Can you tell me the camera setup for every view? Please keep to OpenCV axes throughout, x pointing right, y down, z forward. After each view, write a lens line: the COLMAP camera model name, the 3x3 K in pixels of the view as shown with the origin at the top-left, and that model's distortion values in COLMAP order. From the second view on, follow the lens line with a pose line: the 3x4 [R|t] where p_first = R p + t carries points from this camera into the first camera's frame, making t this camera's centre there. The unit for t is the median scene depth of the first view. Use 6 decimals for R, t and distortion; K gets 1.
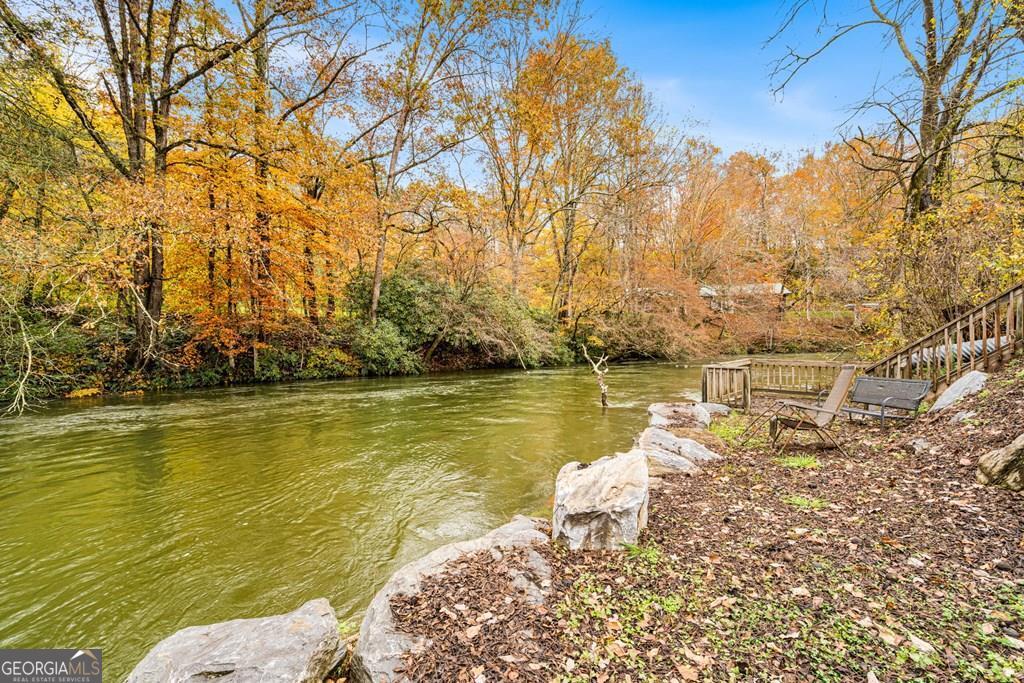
lens RADIAL K [[470.0, 0, 513.9], [0, 470.0, 343.4], [0, 0, 1]] dist [-0.011882, 0.000230]
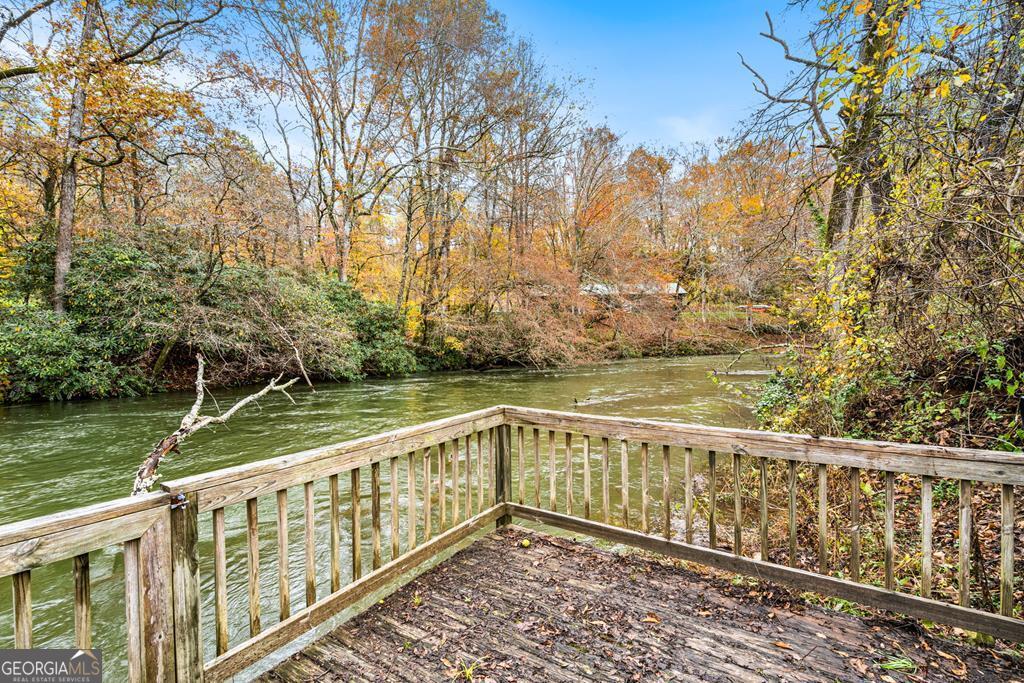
lens RADIAL K [[470.0, 0, 529.6], [0, 470.0, 334.9], [0, 0, 1]] dist [-0.011882, 0.000230]
pose [[0.979377, 0.003471, 0.202014, 0.111535], [0.000946, 0.999763, -0.021769, -0.001739], [-0.202041, 0.021511, 0.979141, 0.169749]]
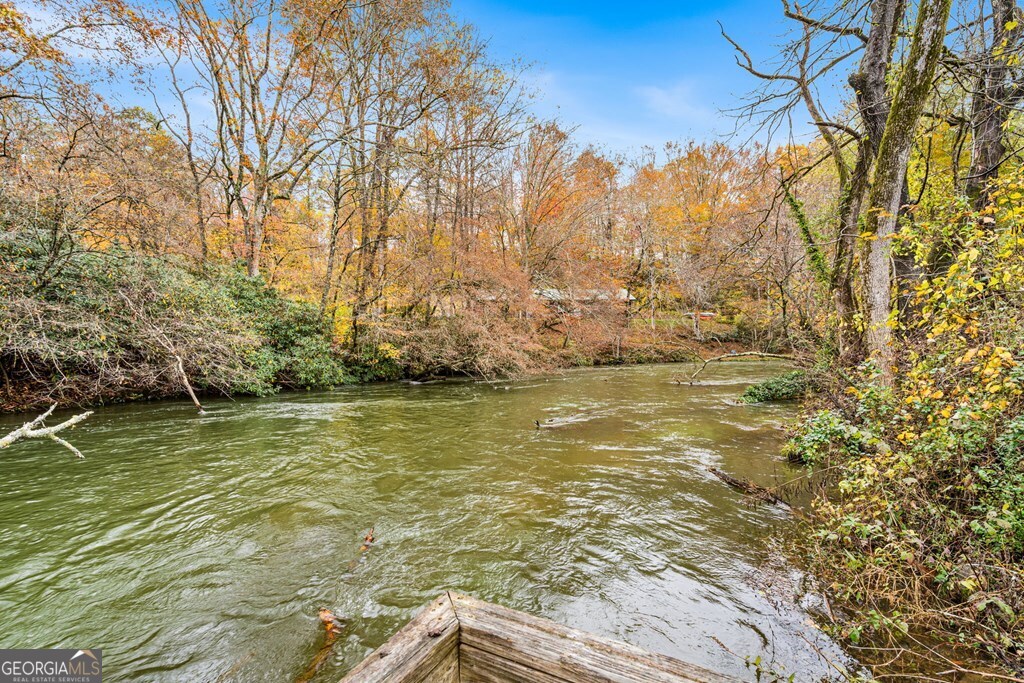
lens RADIAL K [[470.0, 0, 516.9], [0, 470.0, 351.2], [0, 0, 1]] dist [-0.011882, 0.000230]
pose [[0.956246, 0.002076, 0.292556, 0.120081], [-0.001630, 0.999997, -0.001768, -0.002576], [-0.292559, 0.001214, 0.956247, 0.229528]]
